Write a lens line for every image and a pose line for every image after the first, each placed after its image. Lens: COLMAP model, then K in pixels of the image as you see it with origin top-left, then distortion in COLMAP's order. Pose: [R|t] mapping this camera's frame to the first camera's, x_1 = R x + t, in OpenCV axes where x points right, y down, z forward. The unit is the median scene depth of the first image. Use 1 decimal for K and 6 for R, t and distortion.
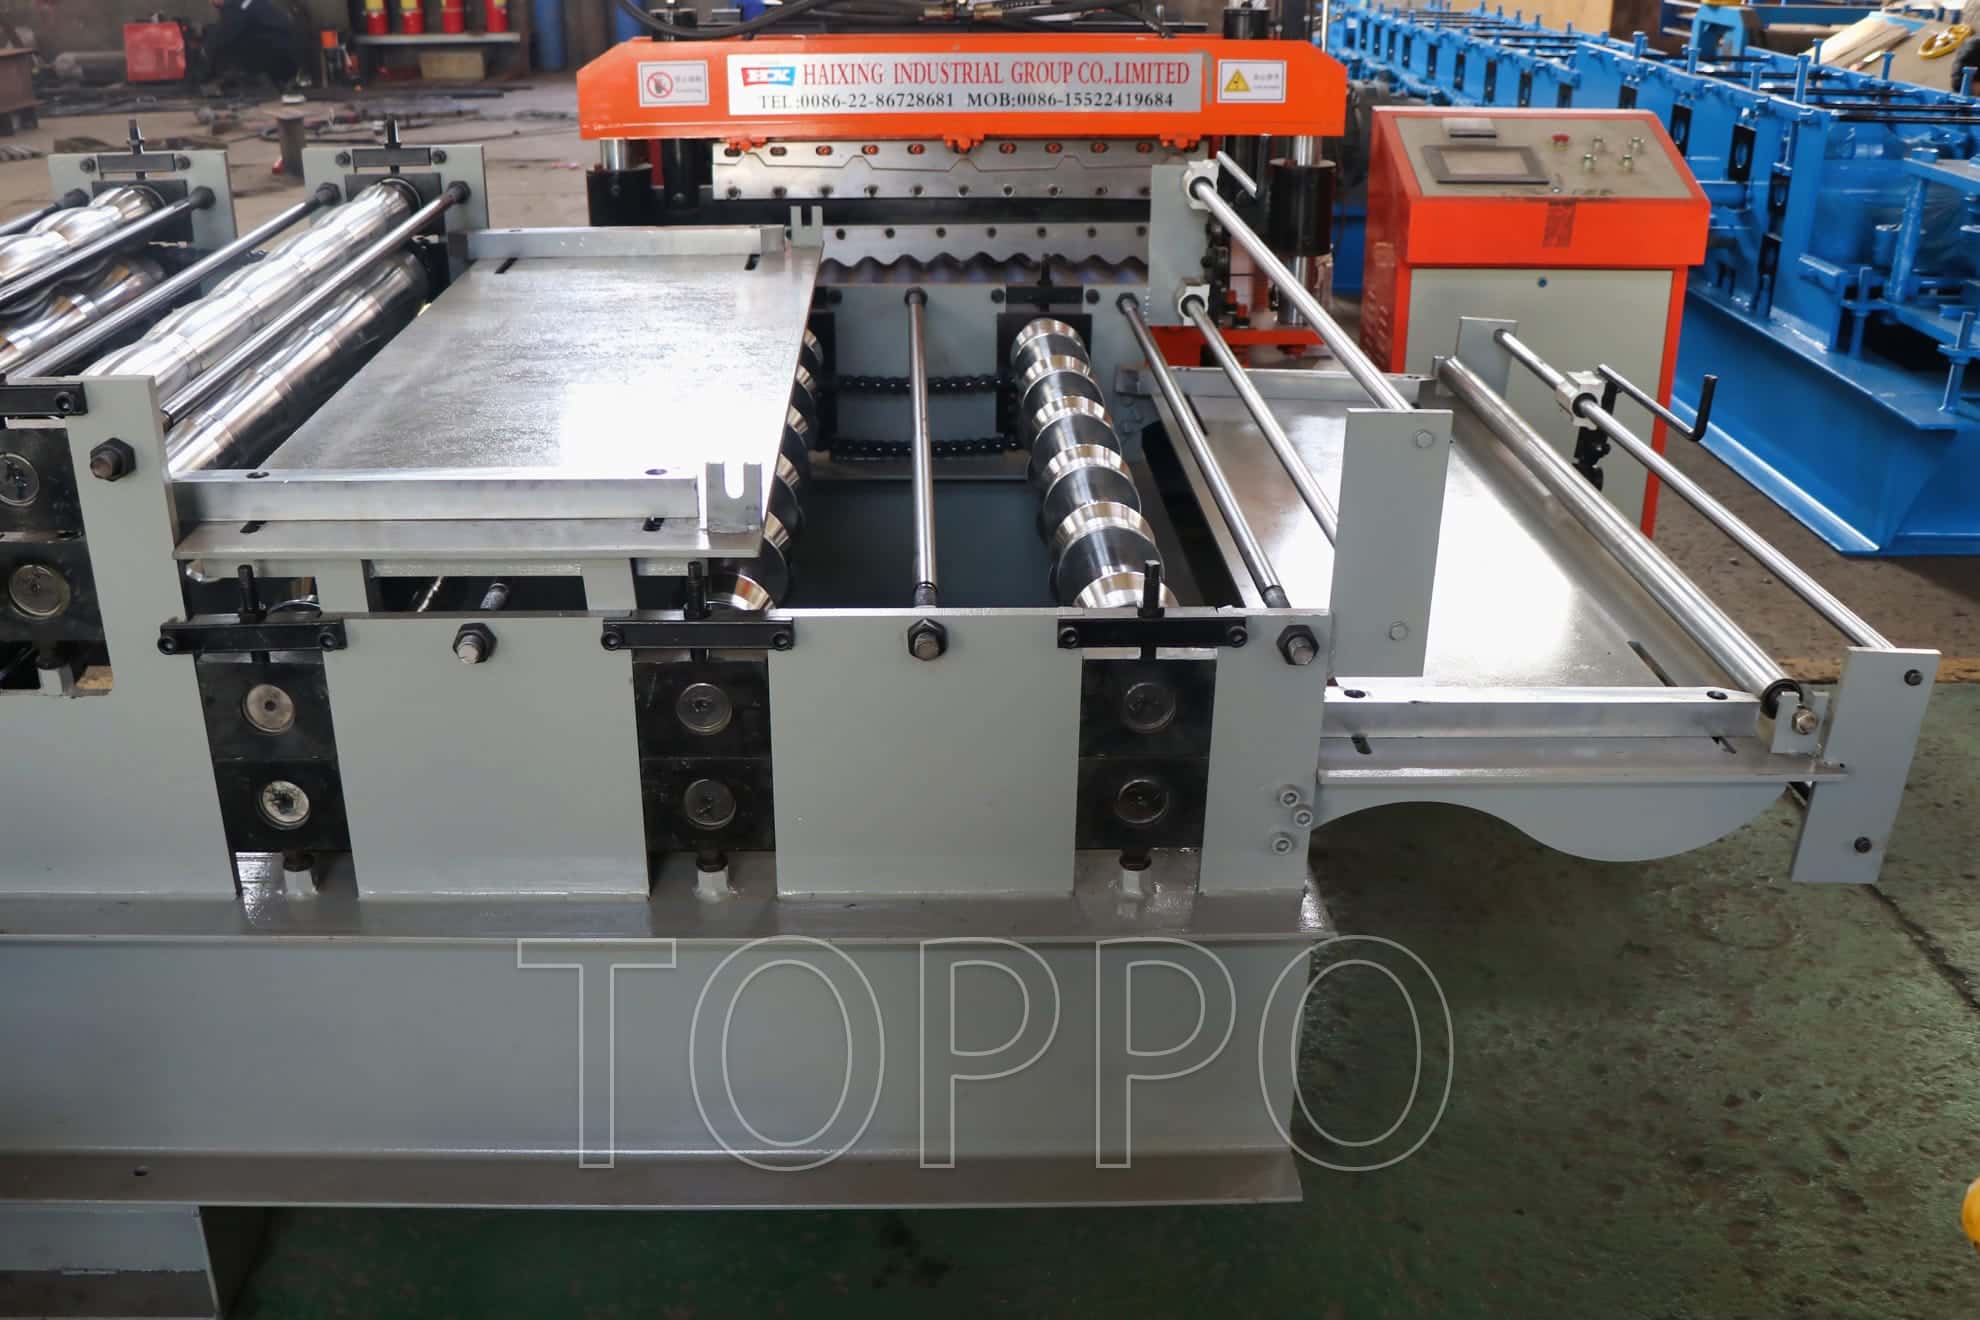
lens RADIAL K [[1846.0, 0, 991.3], [0, 1846.0, 627.7], [0, 0, 1]] dist [-0.202475, 0.180259]
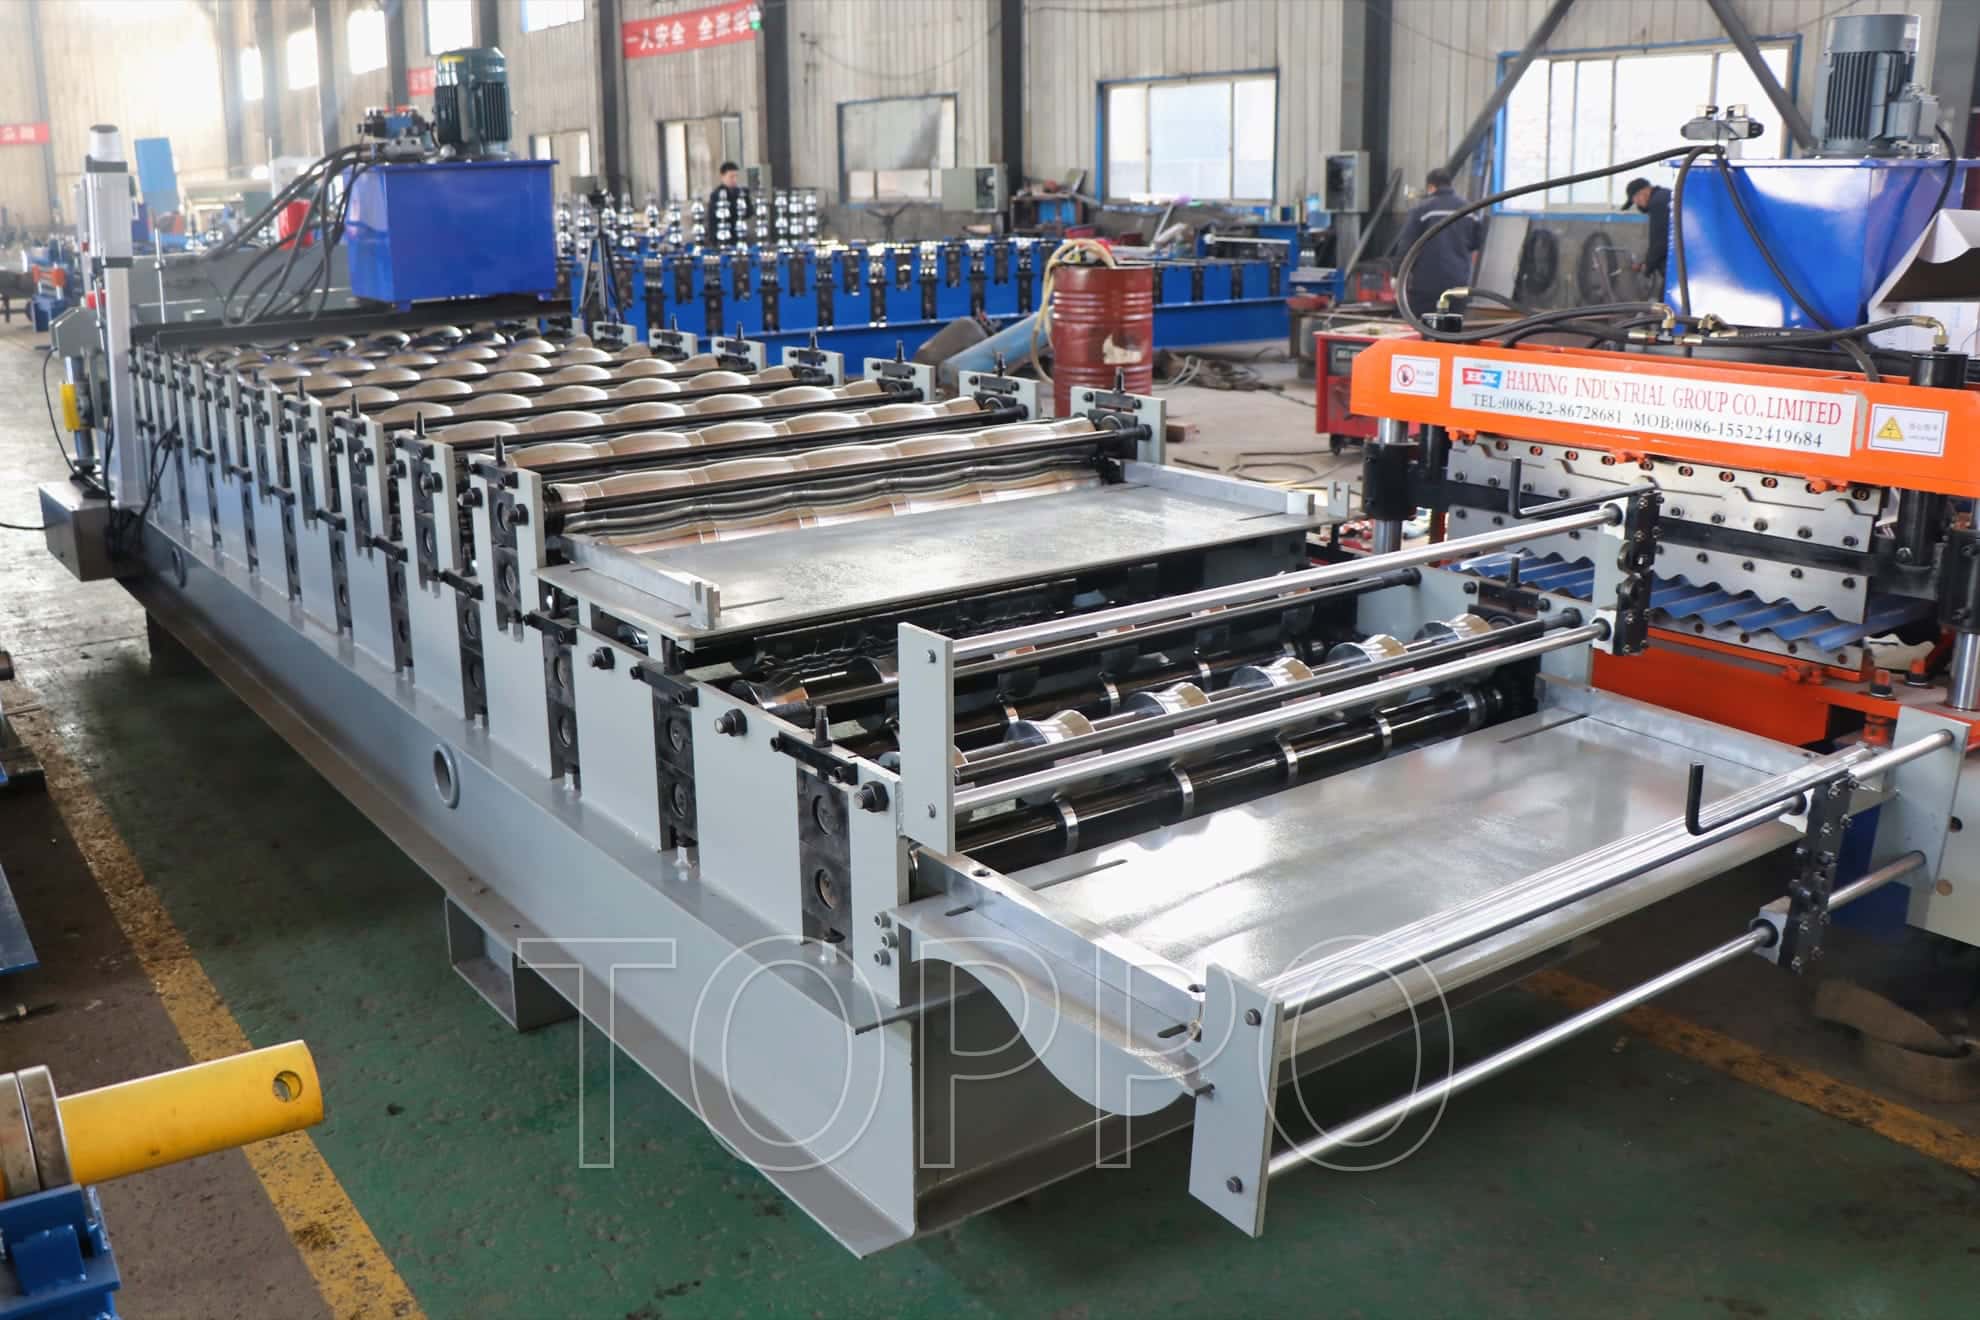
lens RADIAL K [[1846.0, 0, 991.3], [0, 1846.0, 627.7], [0, 0, 1]] dist [-0.202475, 0.180259]
pose [[0.539504, 0.187873, -0.820755, 0.655773], [-0.307516, 0.951414, 0.015643, -0.078813], [0.783817, 0.243956, 0.571066, 0.149889]]
